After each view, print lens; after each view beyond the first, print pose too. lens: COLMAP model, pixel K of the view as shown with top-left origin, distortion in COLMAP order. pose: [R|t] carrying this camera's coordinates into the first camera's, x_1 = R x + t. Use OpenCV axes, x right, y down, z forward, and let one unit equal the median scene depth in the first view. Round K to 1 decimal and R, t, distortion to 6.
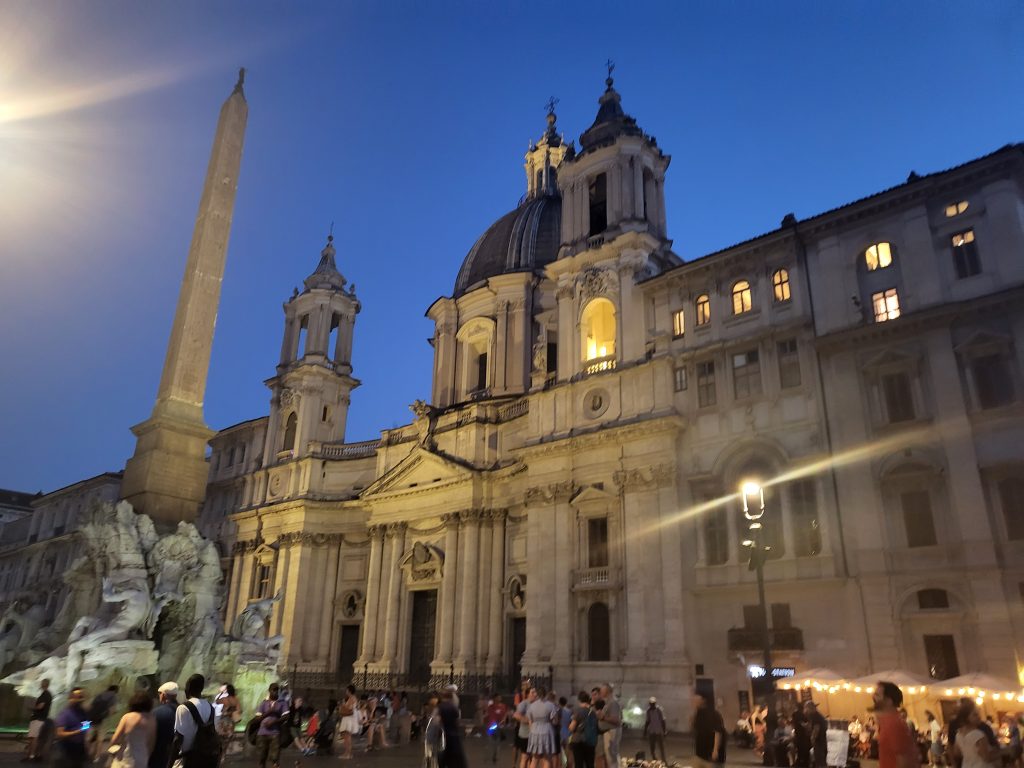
lens RADIAL K [[799.1, 0, 512.0], [0, 799.1, 384.0], [0, 0, 1]] dist [-0.013866, 0.061027]
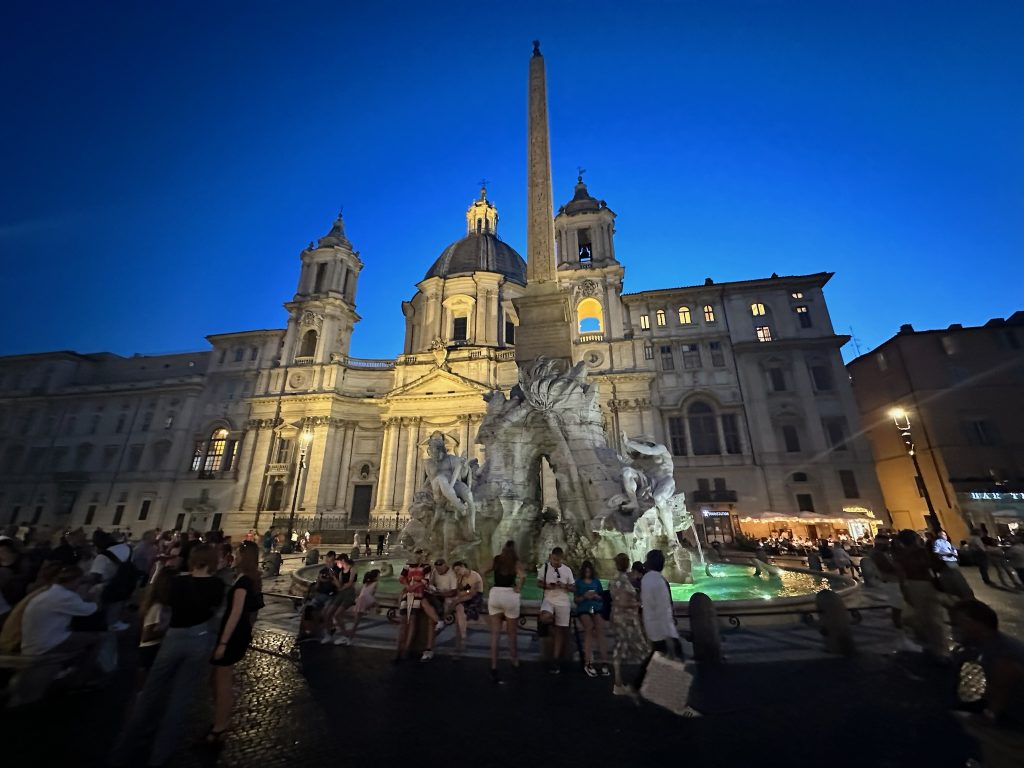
lens RADIAL K [[407.3, 0, 512.0], [0, 407.3, 384.0], [0, 0, 1]] dist [-0.001910, -0.000075]
pose [[0.856730, 0.142508, 0.495686, -0.362506], [-0.162608, 0.986687, -0.002621, 0.084288], [-0.489461, -0.078357, 0.868498, 0.257528]]
